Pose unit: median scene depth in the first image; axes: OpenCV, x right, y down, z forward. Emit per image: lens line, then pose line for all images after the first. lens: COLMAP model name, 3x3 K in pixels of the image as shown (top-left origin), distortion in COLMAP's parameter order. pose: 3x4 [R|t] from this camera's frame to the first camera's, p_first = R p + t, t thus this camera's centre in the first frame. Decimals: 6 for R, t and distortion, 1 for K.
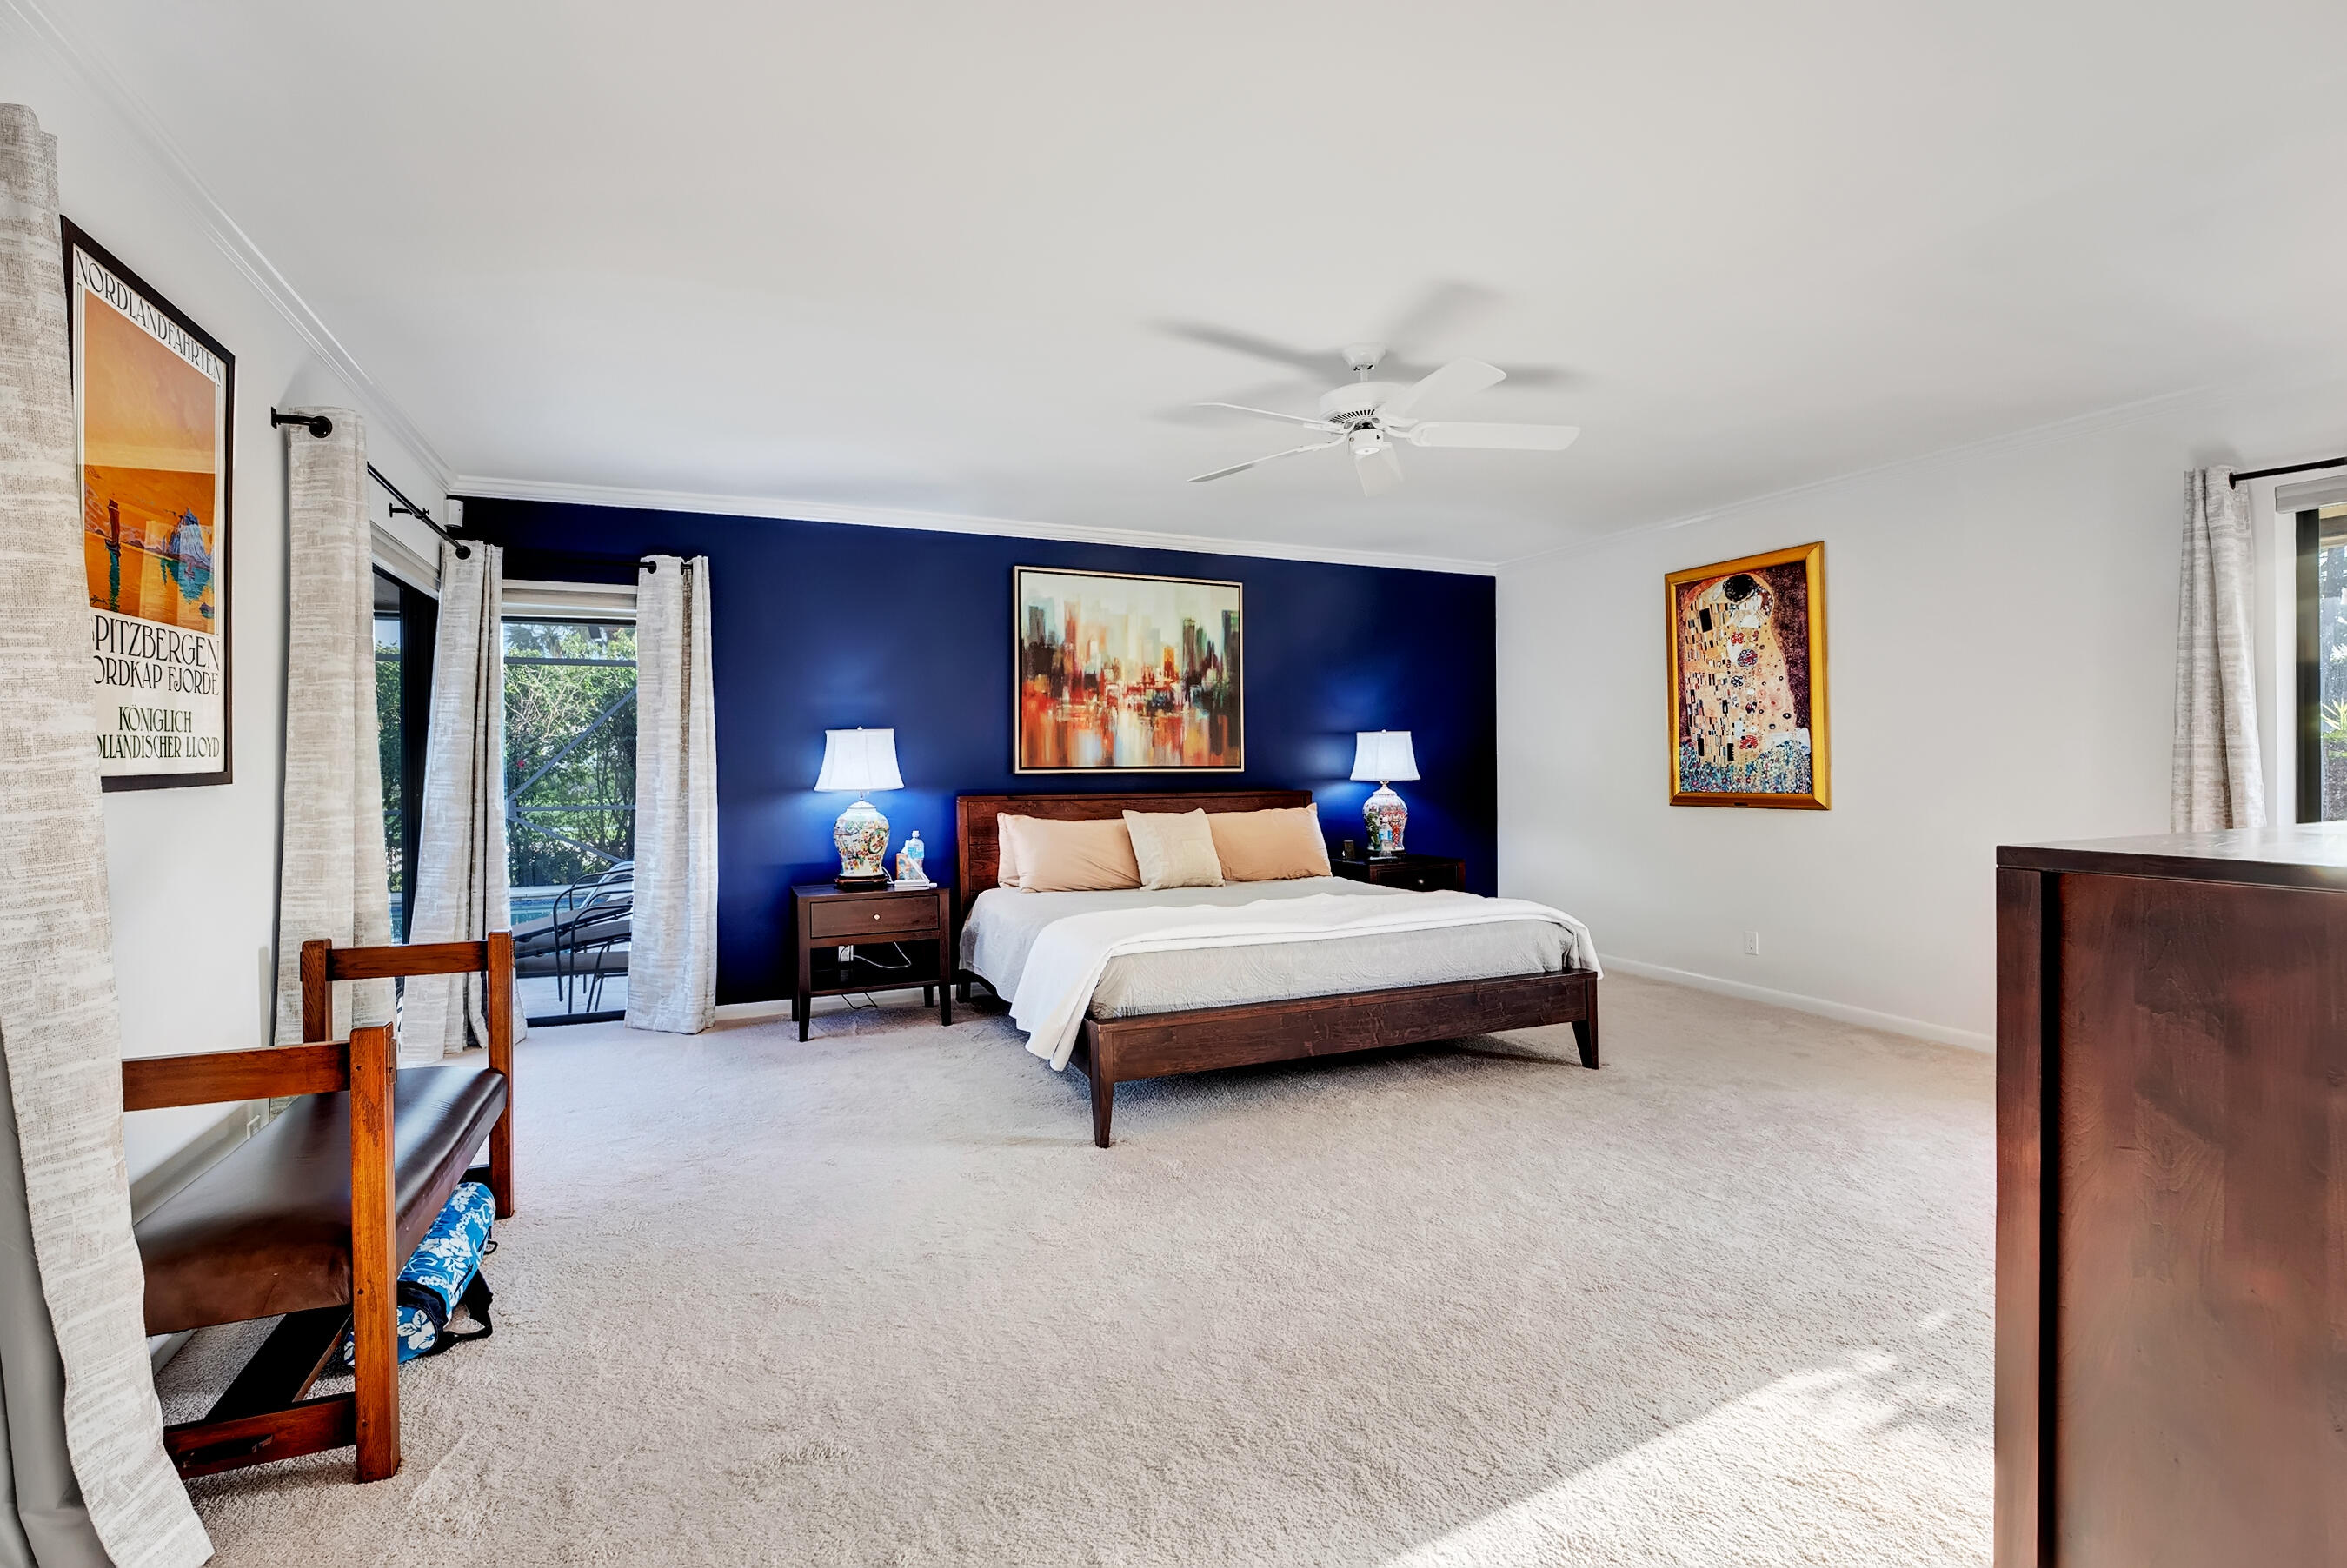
lens RADIAL K [[1055.1, 0, 1178.3], [0, 1055.1, 770.7], [0, 0, 1]] dist [-0.003734, 0.000033]
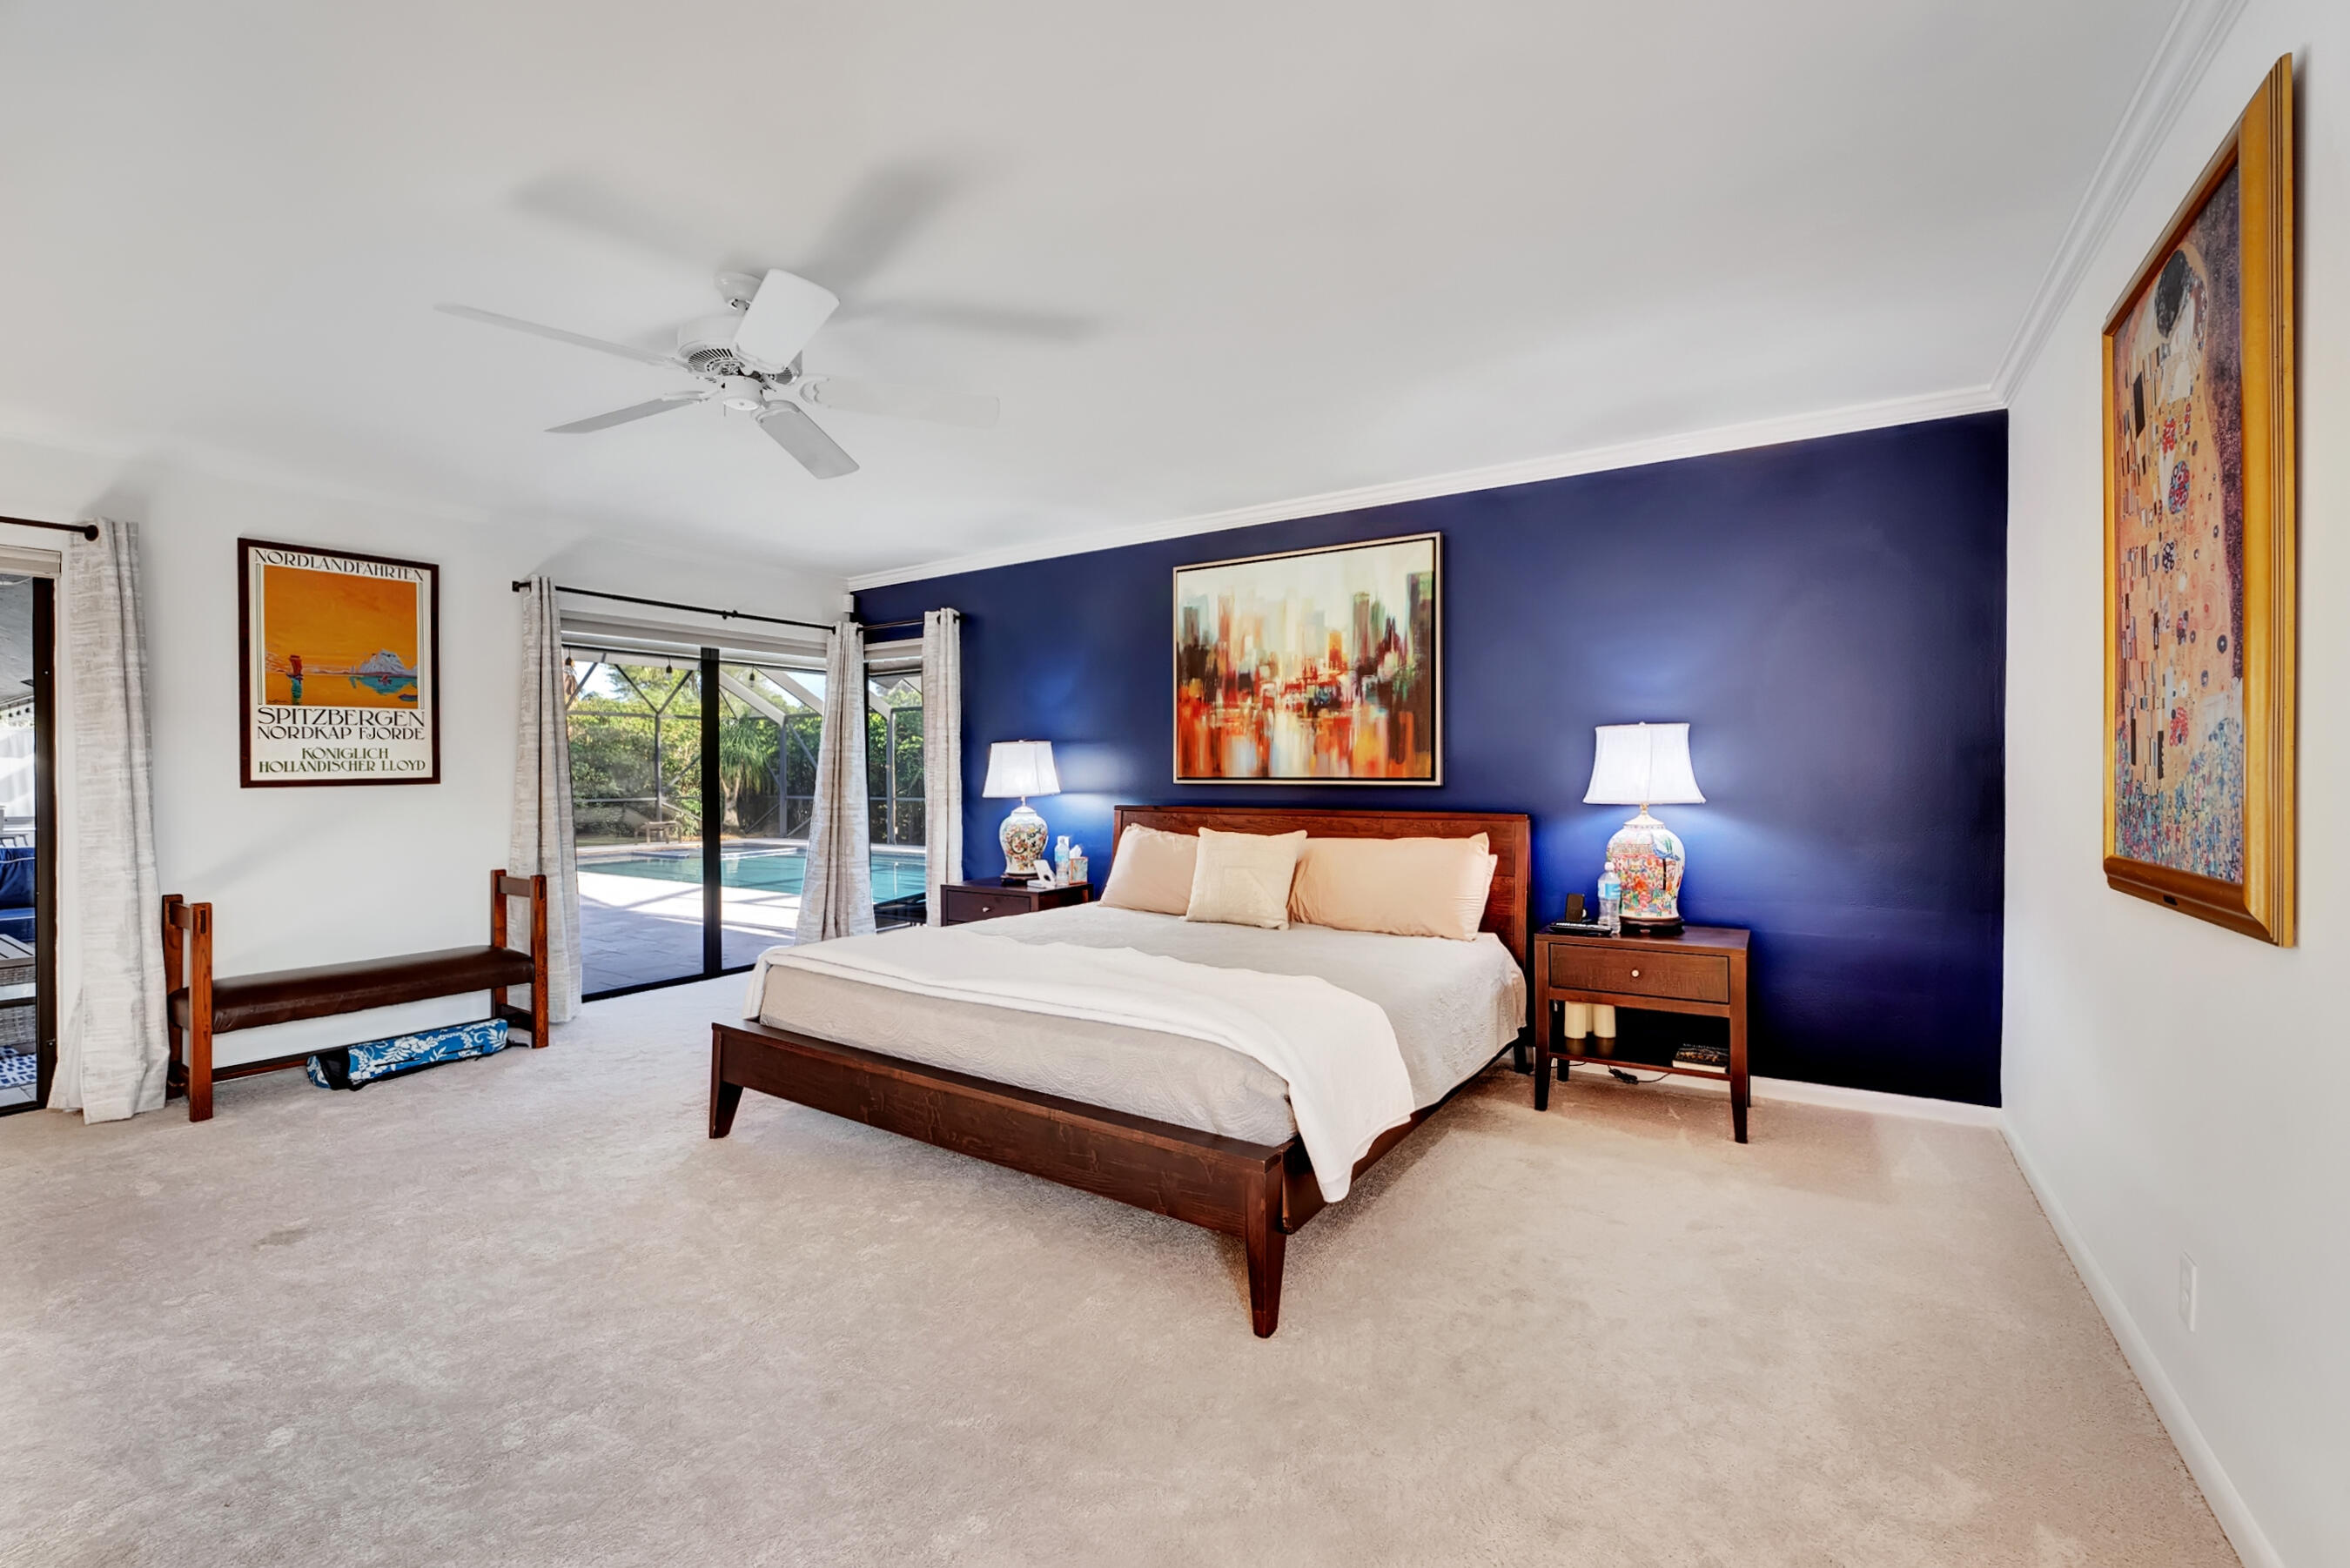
lens RADIAL K [[972.9, 0, 1172.4], [0, 972.9, 785.4], [0, 0, 1]] dist [-0.018431, -0.000370]
pose [[0.546608, 0.015942, -0.837237, 0.563824], [-0.006756, 0.999870, 0.014628, -0.008397], [0.837362, -0.002340, 0.546644, 0.490609]]
